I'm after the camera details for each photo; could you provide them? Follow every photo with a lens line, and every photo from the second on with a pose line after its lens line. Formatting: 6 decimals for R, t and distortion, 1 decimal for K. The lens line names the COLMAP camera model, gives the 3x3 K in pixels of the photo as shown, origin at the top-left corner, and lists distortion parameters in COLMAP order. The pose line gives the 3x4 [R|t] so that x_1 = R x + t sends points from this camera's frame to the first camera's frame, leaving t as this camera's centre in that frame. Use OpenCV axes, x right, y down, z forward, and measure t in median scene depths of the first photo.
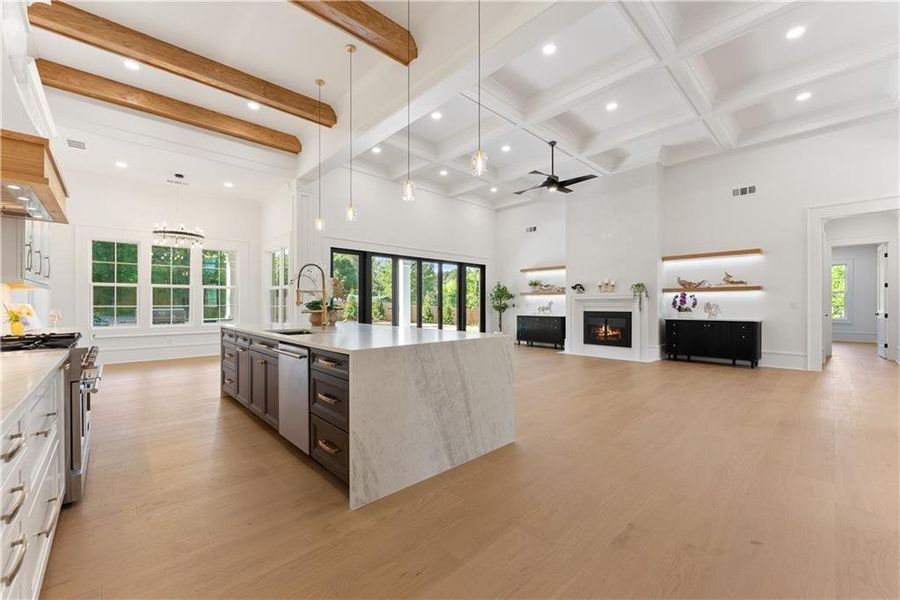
lens RADIAL K [[362.8, 0, 448.5], [0, 362.8, 306.1], [0, 0, 1]] dist [-0.004233, 0.000642]
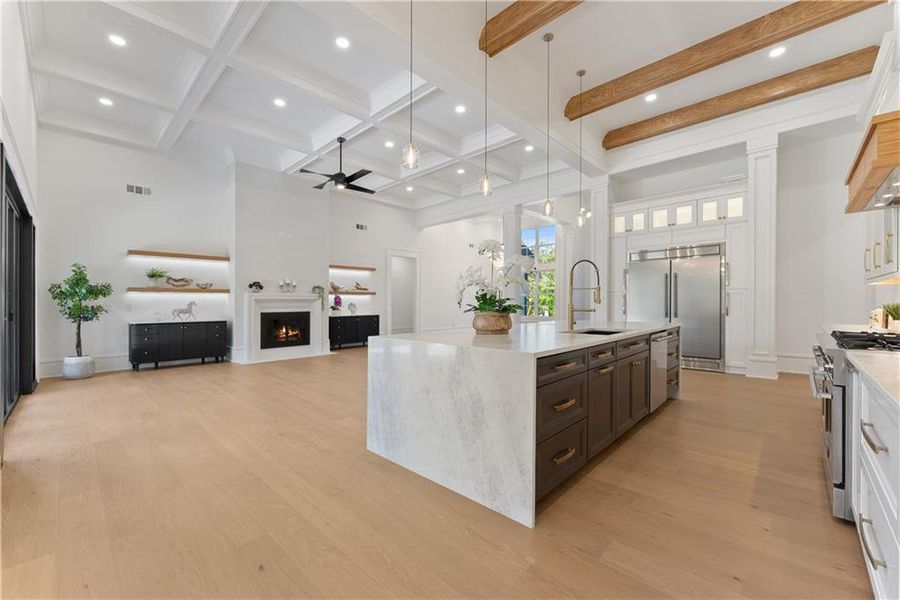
lens RADIAL K [[362.8, 0, 451.5], [0, 362.8, 304.3], [0, 0, 1]] dist [-0.004233, 0.000642]
pose [[-0.063919, -0.001683, 0.997954, -0.566189], [0.013275, 0.999909, 0.002537, -0.002908], [-0.997867, 0.013410, -0.063891, 0.612011]]
